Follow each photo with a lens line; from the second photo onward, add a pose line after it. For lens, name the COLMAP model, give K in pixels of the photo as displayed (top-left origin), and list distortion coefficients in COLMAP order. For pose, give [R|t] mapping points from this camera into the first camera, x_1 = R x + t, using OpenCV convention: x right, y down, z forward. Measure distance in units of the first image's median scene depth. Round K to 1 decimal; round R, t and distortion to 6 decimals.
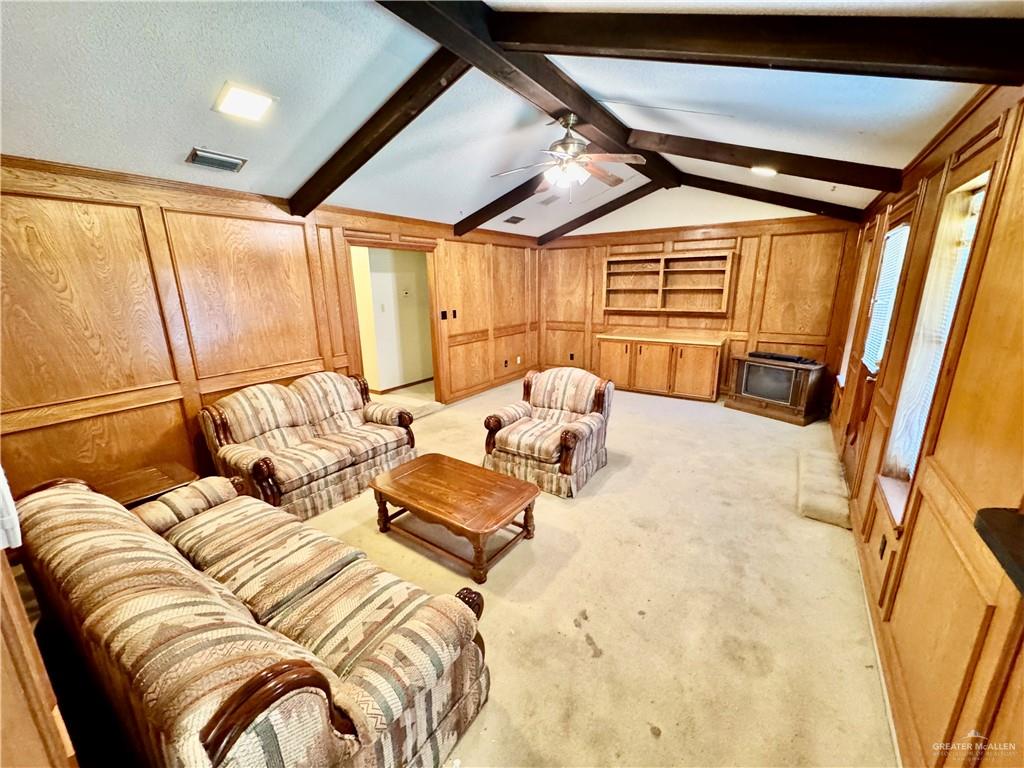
lens RADIAL K [[407.6, 0, 514.1], [0, 407.6, 383.9], [0, 0, 1]] dist [-0.001456, -0.000167]
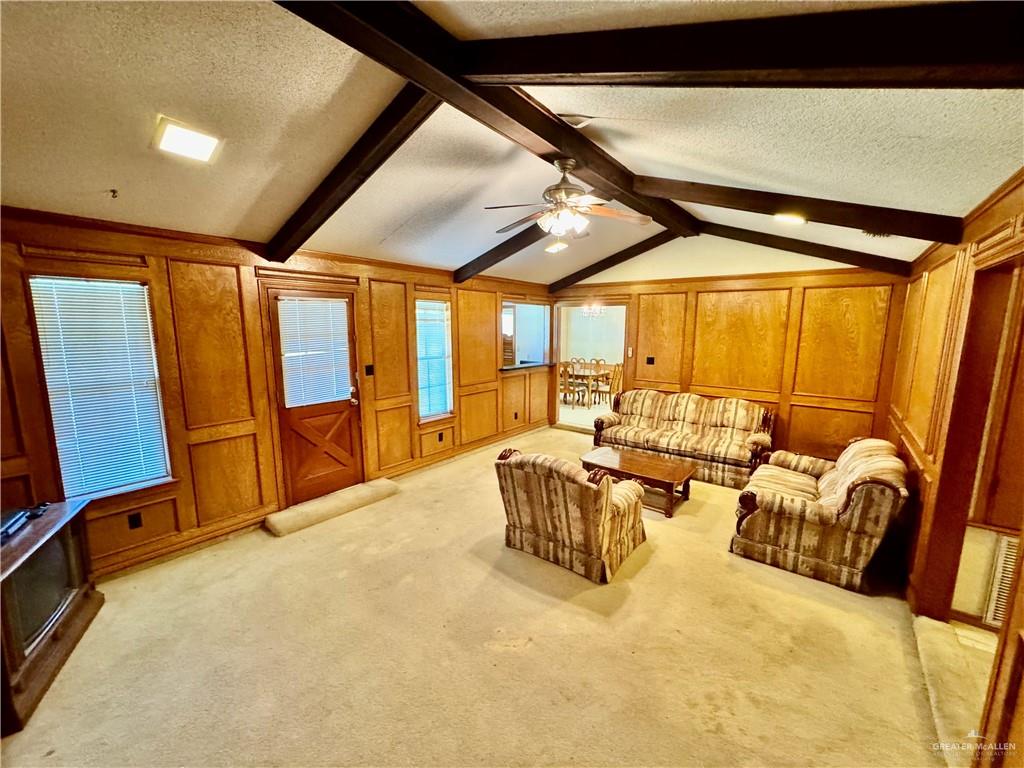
lens RADIAL K [[407.6, 0, 510.3], [0, 407.6, 387.3], [0, 0, 1]] dist [-0.001456, -0.000167]
pose [[0.996680, 0.036183, -0.072935, 0.094908], [-0.042974, 0.994662, -0.093812, -0.056335], [0.069151, 0.096635, 0.992915, 0.129614]]
